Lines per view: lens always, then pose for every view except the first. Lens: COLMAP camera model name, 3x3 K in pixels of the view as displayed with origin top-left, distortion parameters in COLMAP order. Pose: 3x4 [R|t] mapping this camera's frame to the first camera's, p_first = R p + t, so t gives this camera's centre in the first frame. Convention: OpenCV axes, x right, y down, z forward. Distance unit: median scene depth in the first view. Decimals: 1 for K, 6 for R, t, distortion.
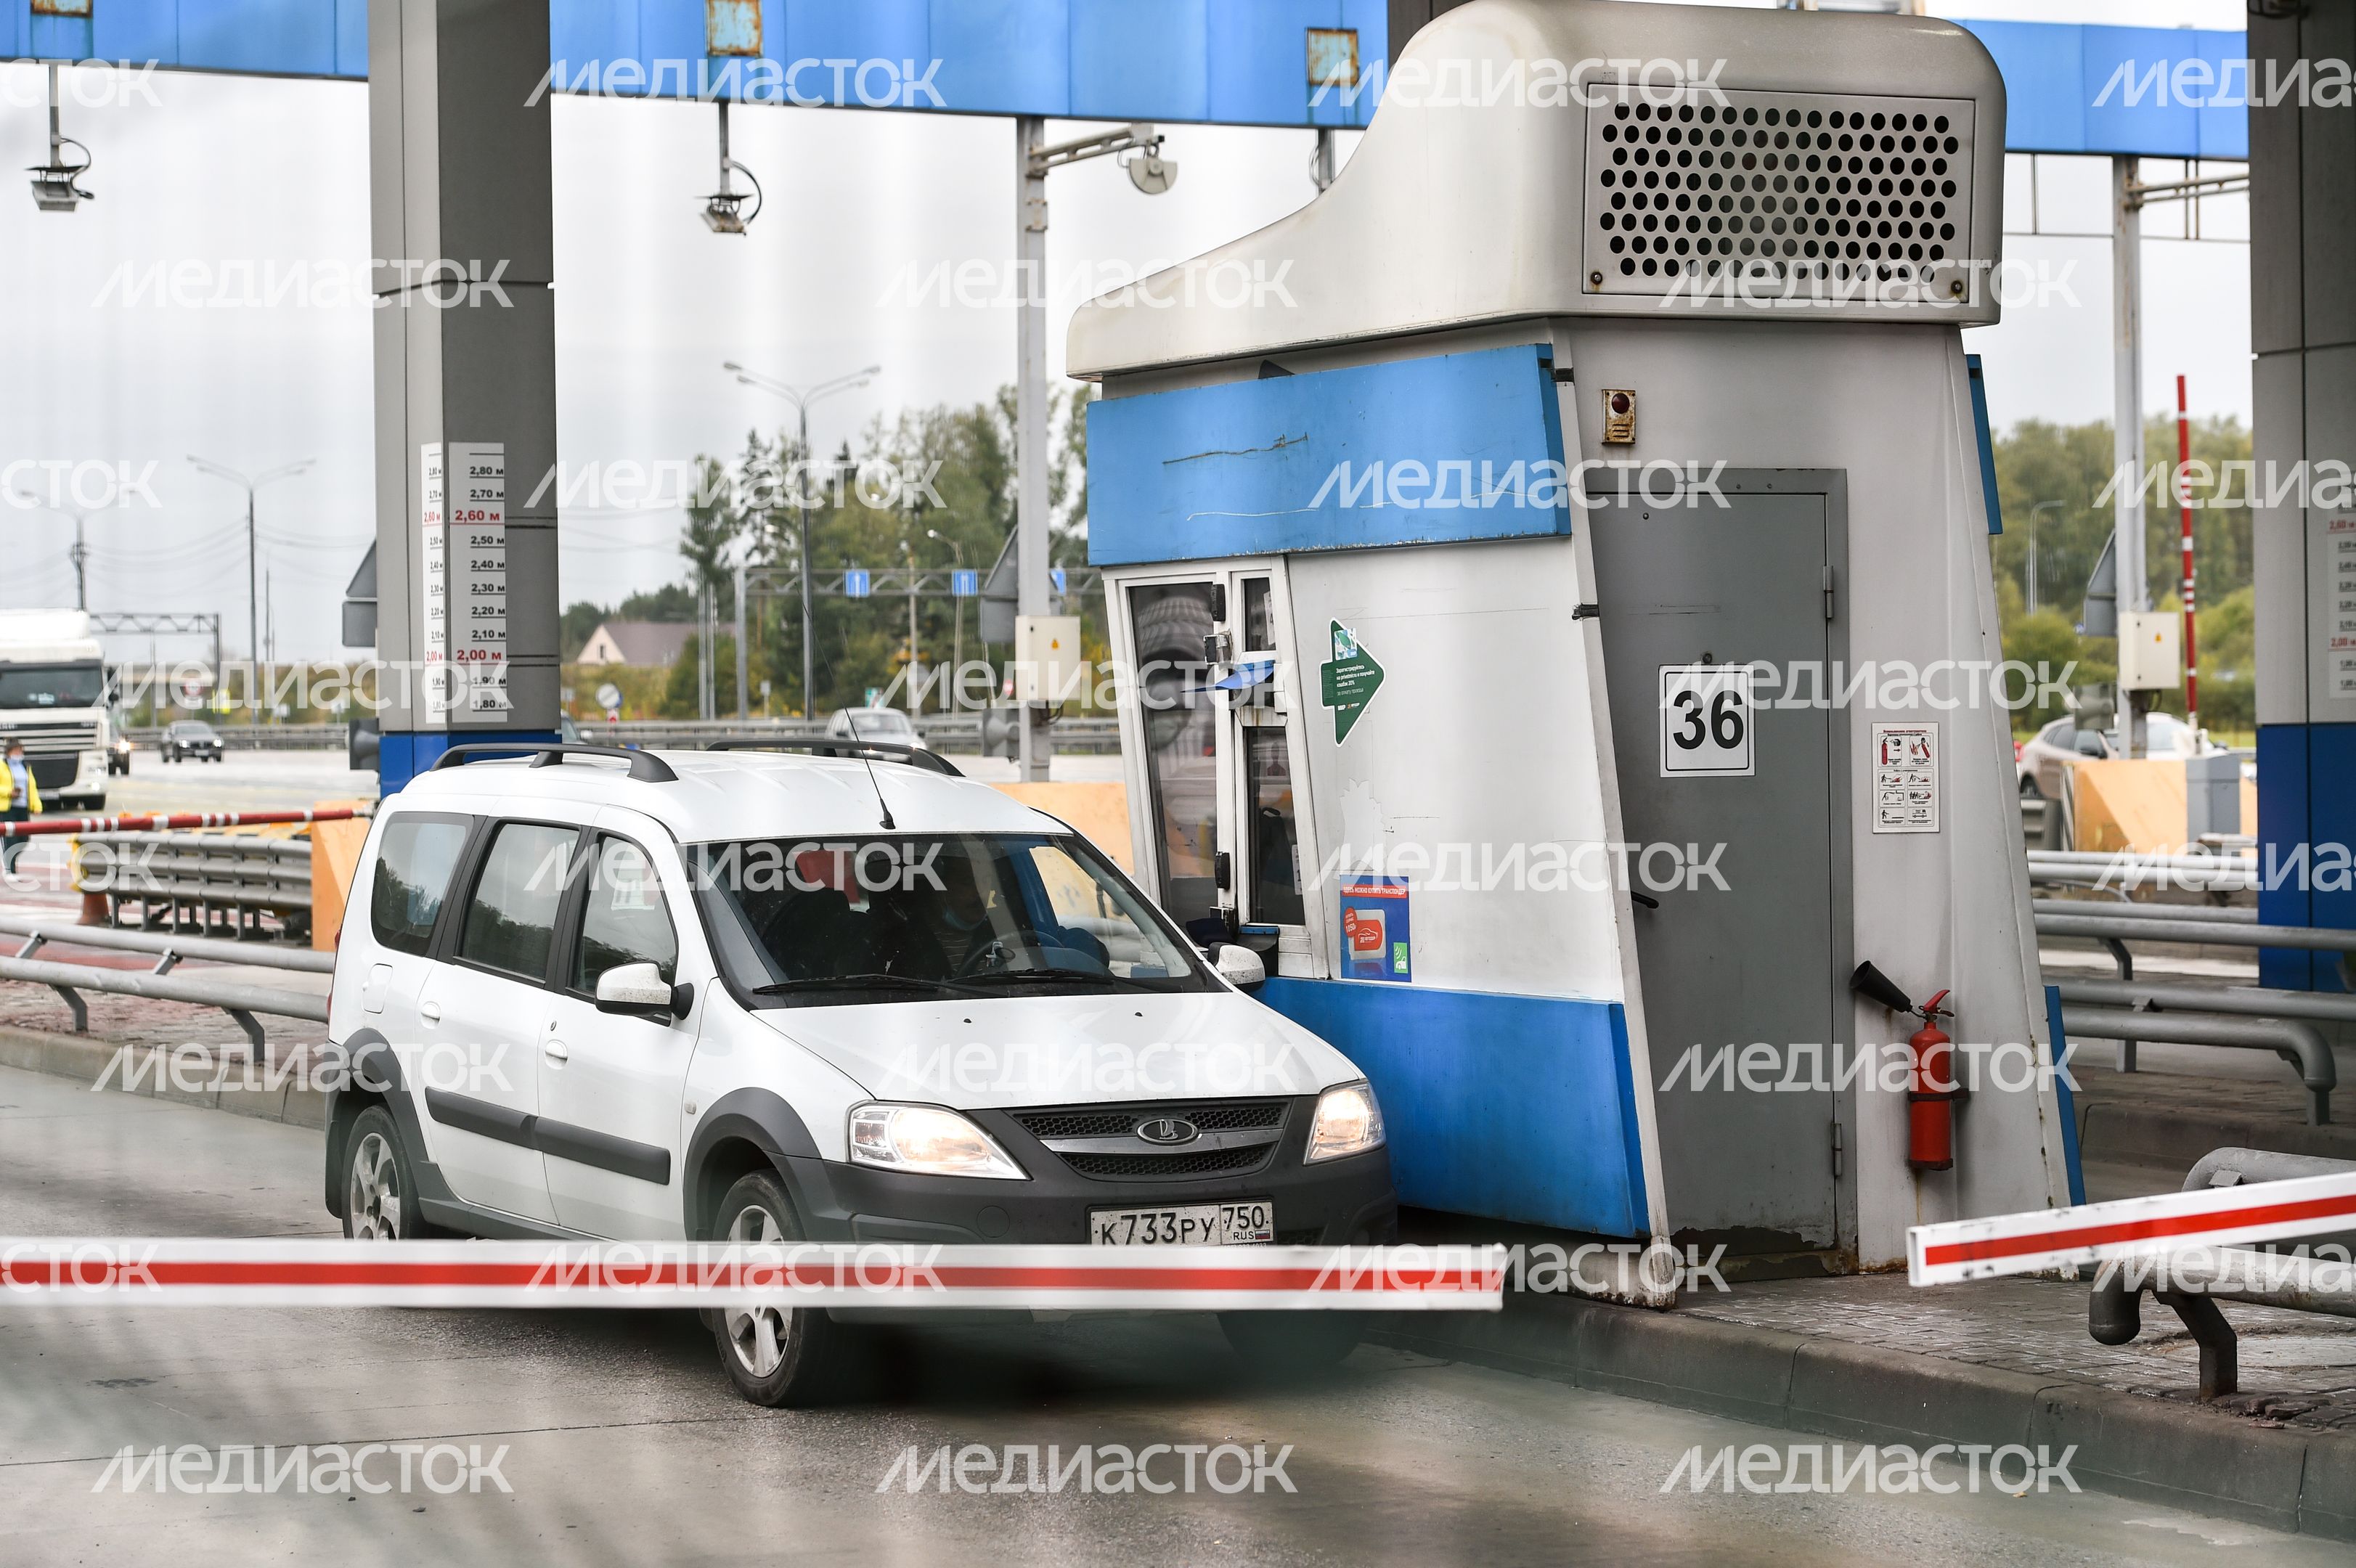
lens RADIAL K [[5914.2, 0, 1178.0], [0, 5914.2, 784.0], [0, 0, 1]] dist [0.057061, 0.385413]
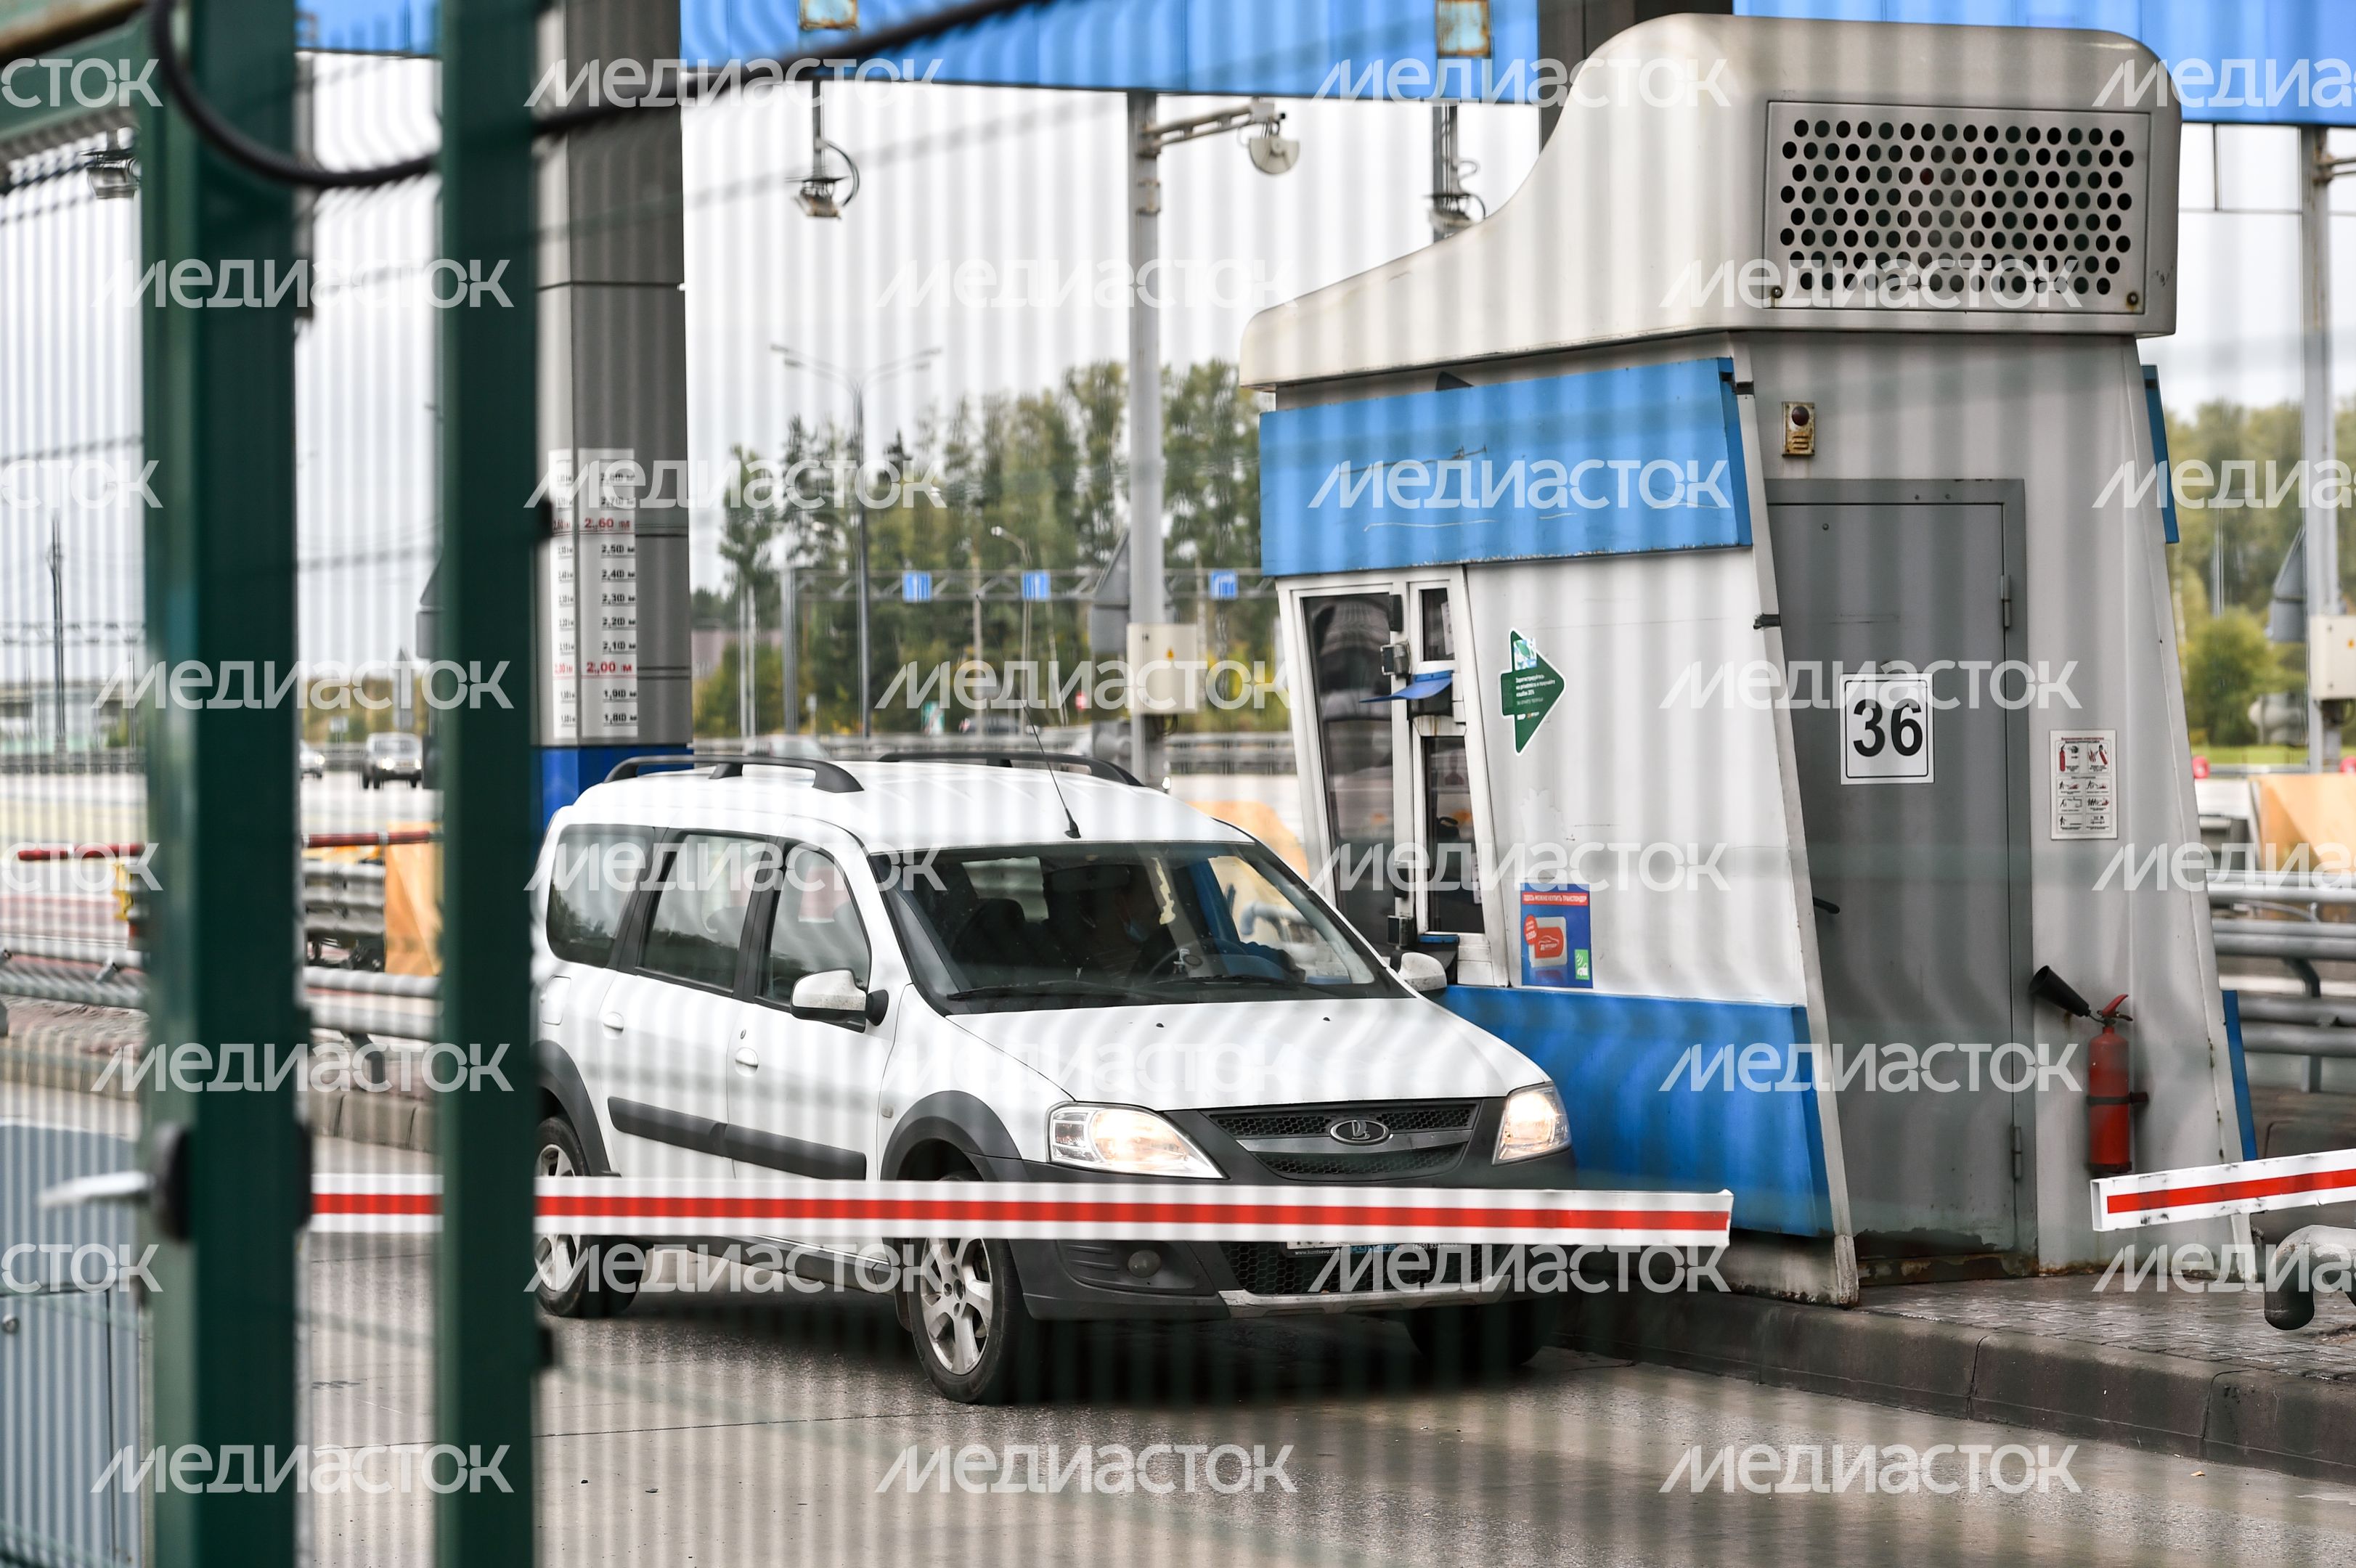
lens RADIAL K [[6583.8, 0, 1173.0], [0, 6583.8, 779.5], [0, 0, 1]] dist [0.134500, -0.743577]
pose [[0.999900, -0.002804, -0.013845, -0.016411], [0.002744, 0.999987, -0.004408, 0.002570], [0.013858, 0.004370, 0.999894, -0.124910]]
